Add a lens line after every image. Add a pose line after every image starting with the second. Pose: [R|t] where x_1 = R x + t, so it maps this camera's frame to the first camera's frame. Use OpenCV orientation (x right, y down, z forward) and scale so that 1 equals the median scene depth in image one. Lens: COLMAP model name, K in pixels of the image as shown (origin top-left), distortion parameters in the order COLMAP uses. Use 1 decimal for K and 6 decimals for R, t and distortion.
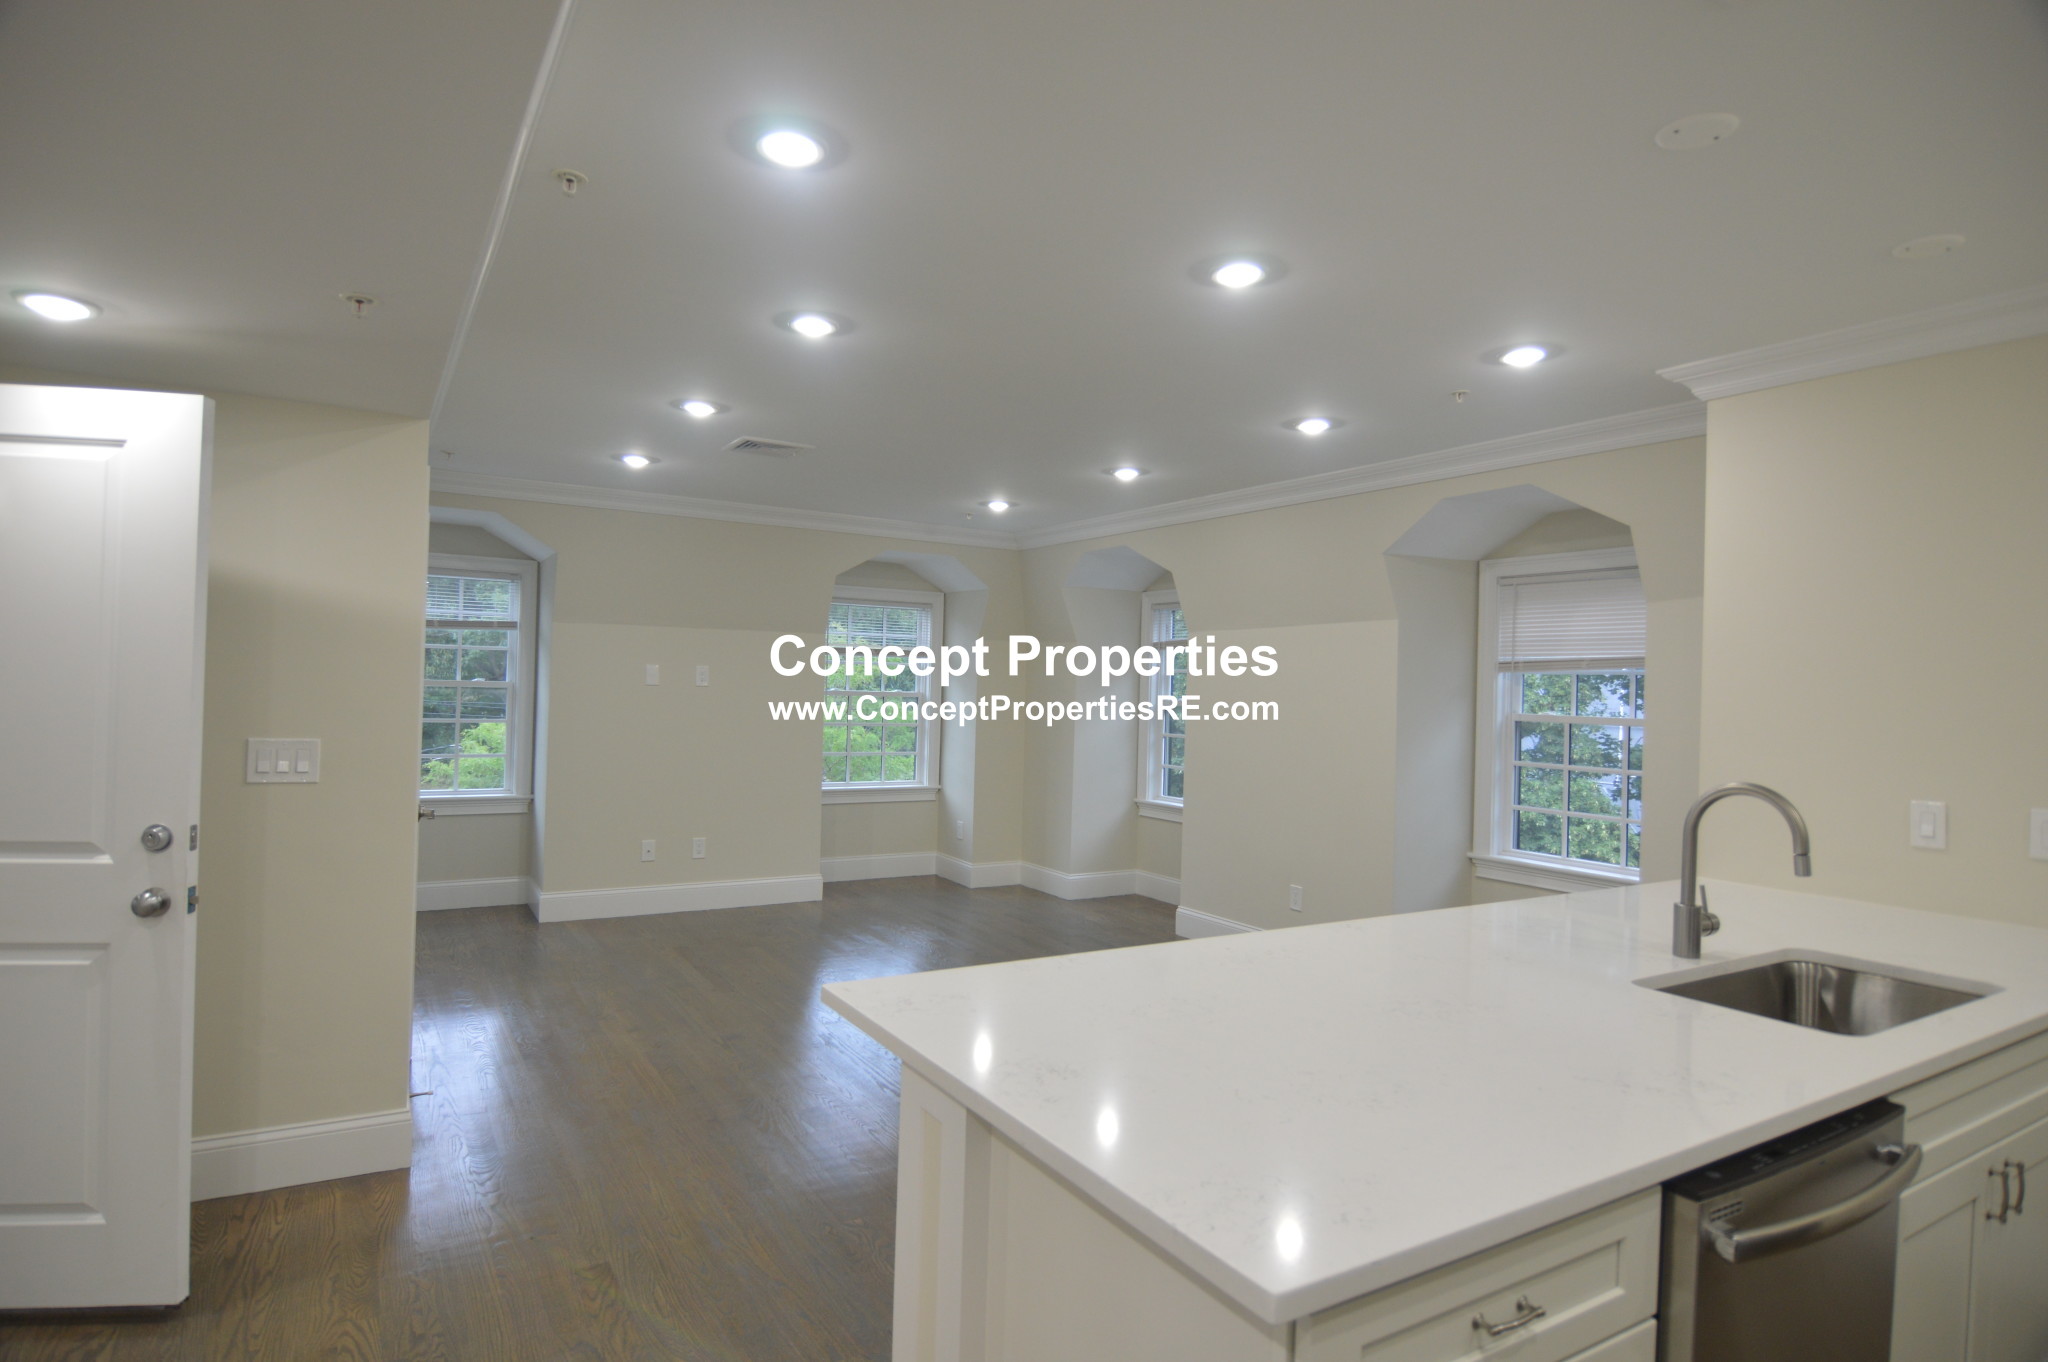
lens RADIAL K [[1110.2, 0, 1026.7], [0, 1110.2, 681.7], [0, 0, 1]] dist [-0.007633, -0.002368]
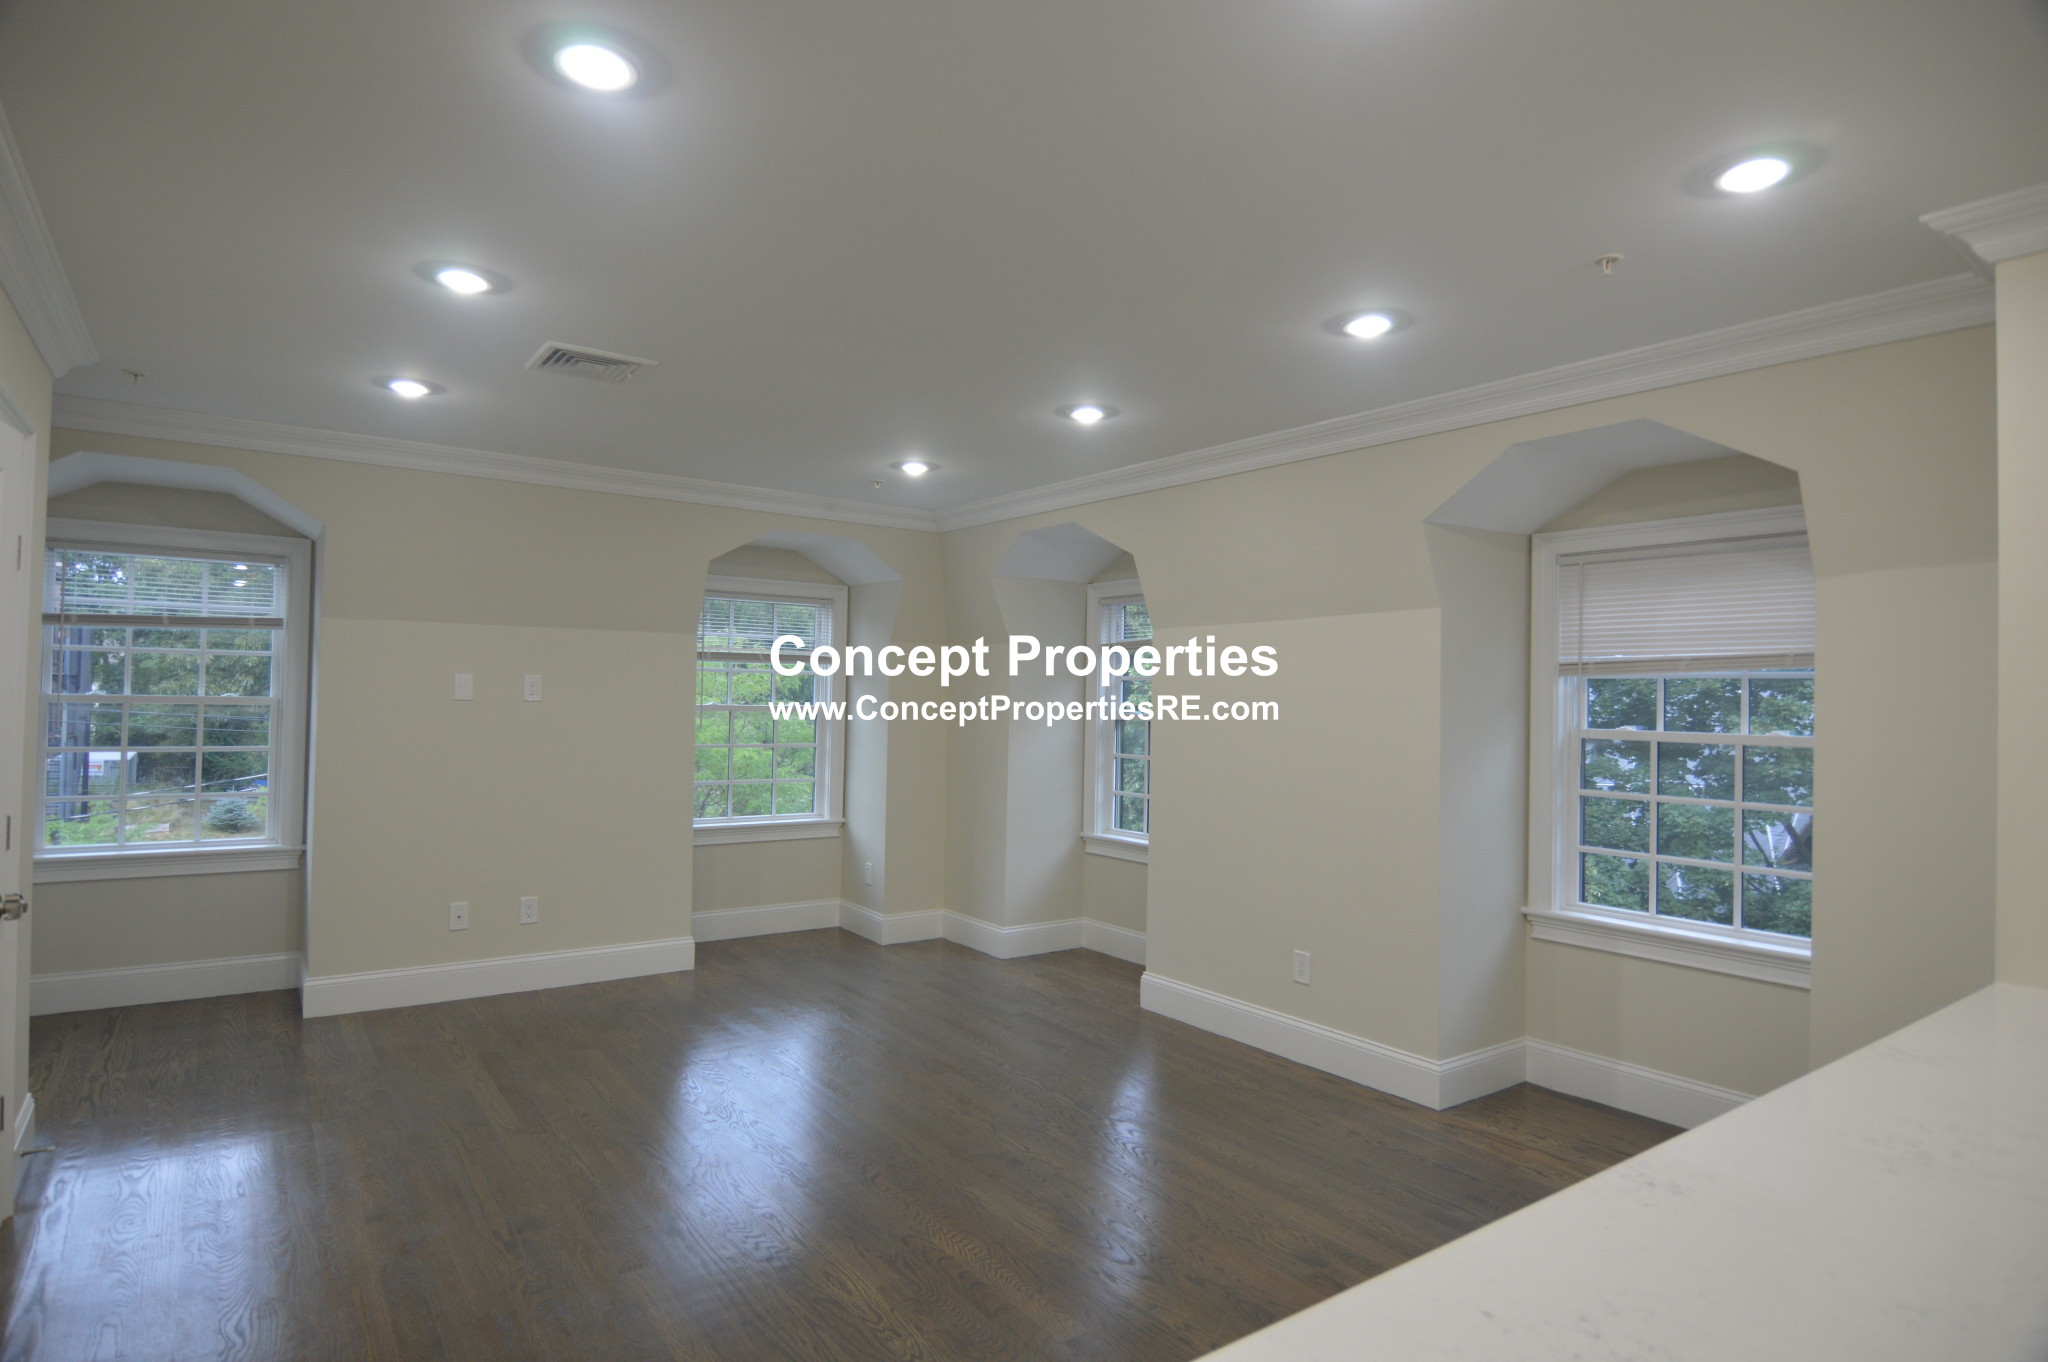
lens RADIAL K [[1110.2, 0, 1033.1], [0, 1110.2, 682.9], [0, 0, 1]] dist [-0.007633, -0.002368]
pose [[0.996291, -0.005821, 0.085856, -0.012195], [0.006574, 0.999942, -0.008482, 0.000229], [-0.085801, 0.009014, 0.996271, 0.246631]]
